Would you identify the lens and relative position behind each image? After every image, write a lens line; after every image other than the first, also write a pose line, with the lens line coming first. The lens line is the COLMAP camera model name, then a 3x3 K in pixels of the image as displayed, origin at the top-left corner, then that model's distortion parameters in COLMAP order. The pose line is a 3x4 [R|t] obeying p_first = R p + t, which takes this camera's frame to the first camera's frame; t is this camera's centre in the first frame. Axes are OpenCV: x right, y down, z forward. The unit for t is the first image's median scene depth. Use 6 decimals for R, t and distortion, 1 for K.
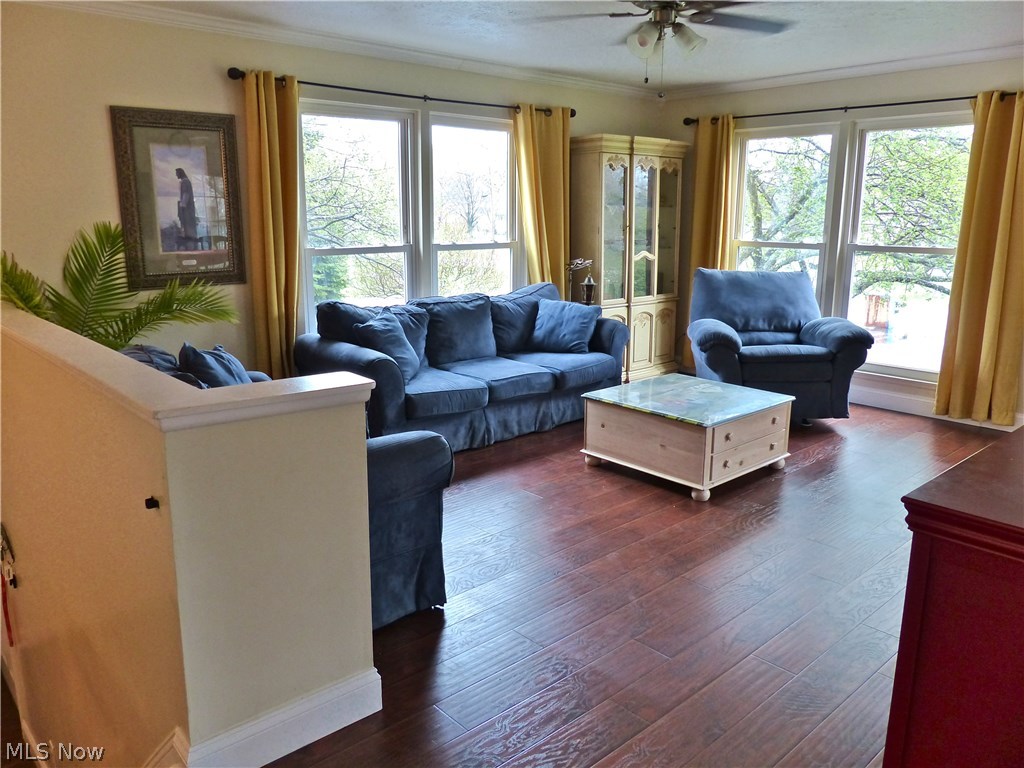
lens RADIAL K [[766.9, 0, 510.6], [0, 766.9, 378.0], [0, 0, 1]] dist [-0.030219, 0.025947]
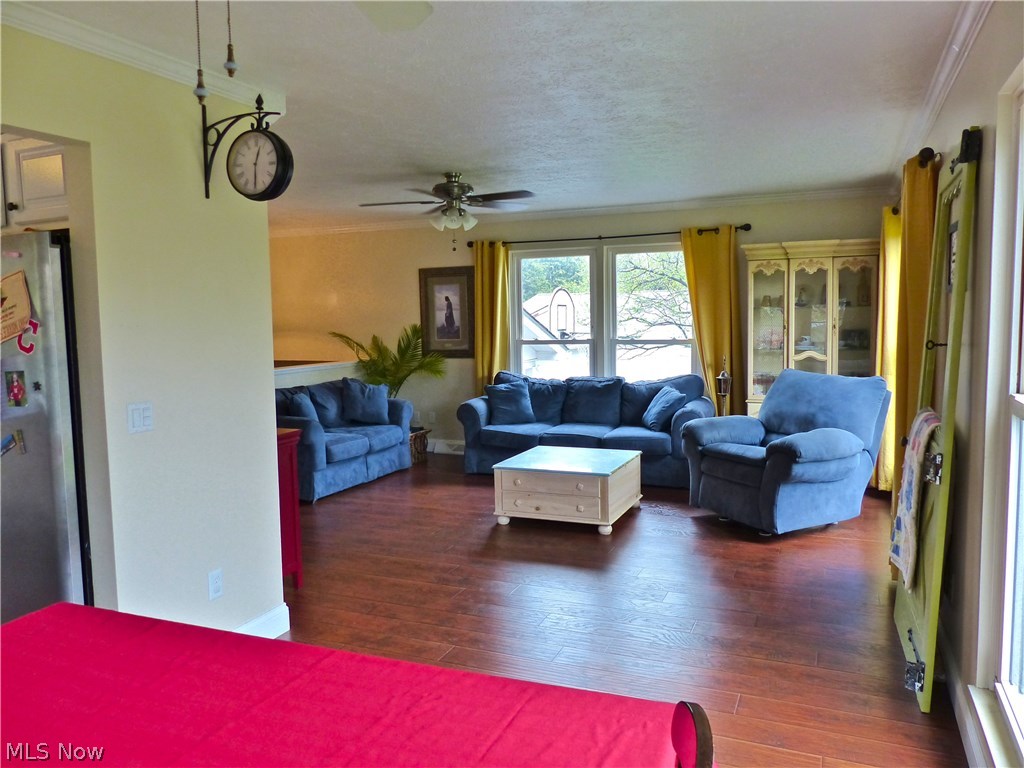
lens RADIAL K [[766.9, 0, 516.3], [0, 766.9, 382.5], [0, 0, 1]] dist [-0.030219, 0.025947]
pose [[0.432234, 0.078257, -0.898359, 1.361971], [-0.165015, 0.986269, 0.006521, -0.099732], [0.886535, 0.145424, 0.439213, 0.329671]]
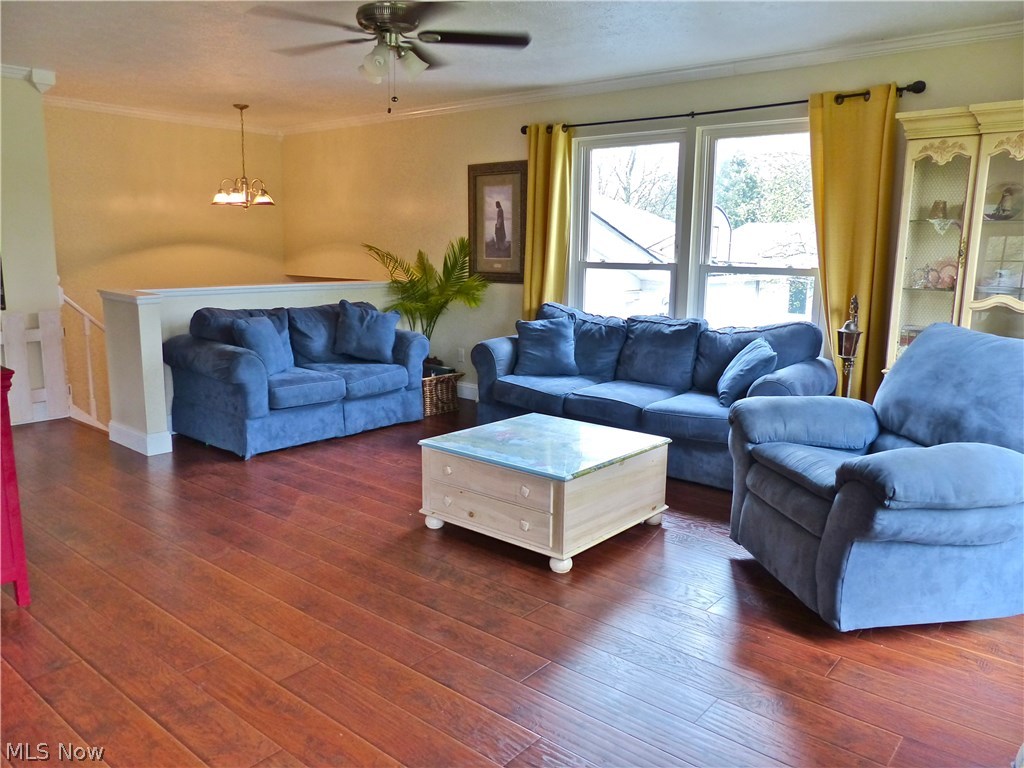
lens RADIAL K [[766.9, 0, 512.2], [0, 766.9, 379.9], [0, 0, 1]] dist [-0.030219, 0.025947]
pose [[0.148634, 0.178935, -0.972569, 1.044884], [-0.212492, 0.966299, 0.145307, -0.158714], [0.965793, 0.185066, 0.181647, 0.802265]]
